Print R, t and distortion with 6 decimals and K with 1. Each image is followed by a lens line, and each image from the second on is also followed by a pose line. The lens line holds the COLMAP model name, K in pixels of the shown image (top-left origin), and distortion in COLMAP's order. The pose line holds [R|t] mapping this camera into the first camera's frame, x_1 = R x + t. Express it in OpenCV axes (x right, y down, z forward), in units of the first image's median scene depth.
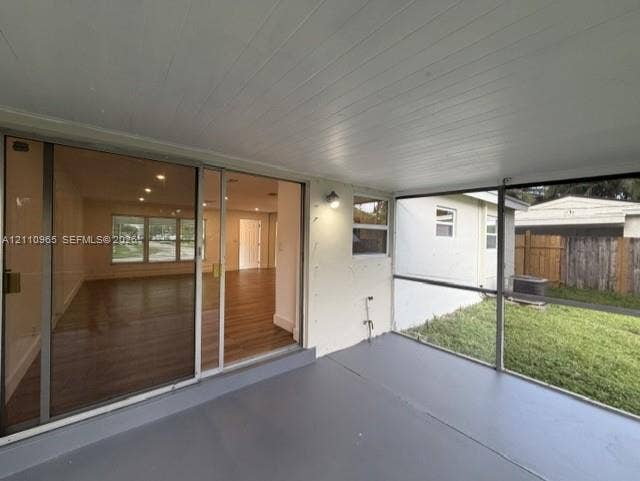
lens RADIAL K [[254.0, 0, 320.6], [0, 254.0, 238.9], [0, 0, 1]] dist [-0.001261, 0.001267]
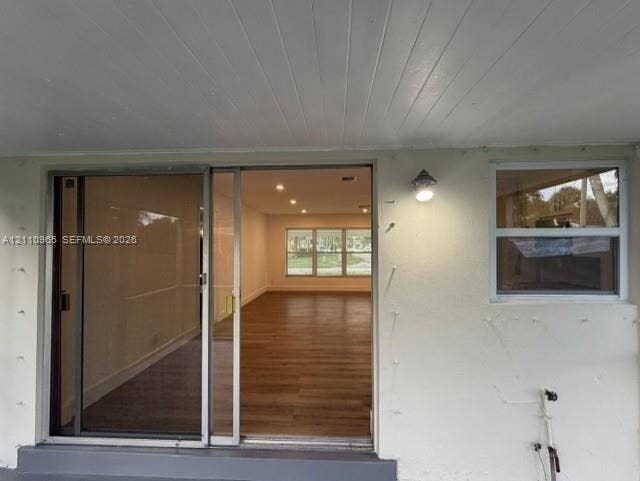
lens RADIAL K [[308.0, 0, 319.8], [0, 308.0, 243.3], [0, 0, 1]] dist [0.002293, 0.003349]
pose [[0.737323, -0.021194, -0.675208, 0.285006], [0.011909, 0.999760, -0.018377, -0.026416], [0.675436, 0.005509, 0.737398, 0.358164]]
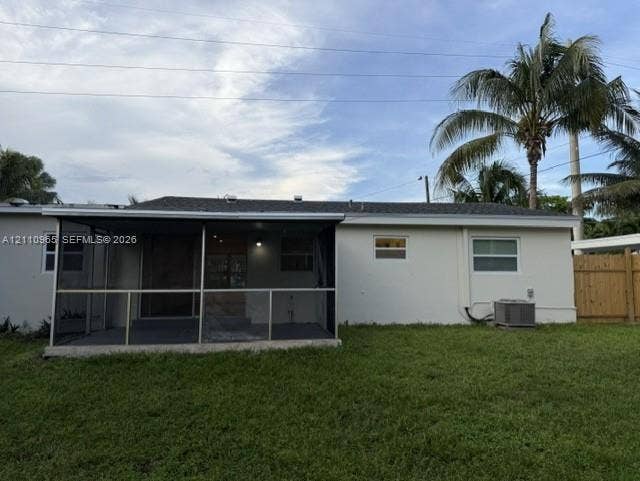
lens RADIAL K [[450.8, 0, 319.4], [0, 450.8, 240.4], [0, 0, 1]] dist [0.066306, -0.074802]
pose [[0.845490, -0.062727, -0.530294, 2.029567], [0.011994, 0.995057, -0.098579, 0.162568], [0.533856, 0.076988, 0.842063, -1.467378]]
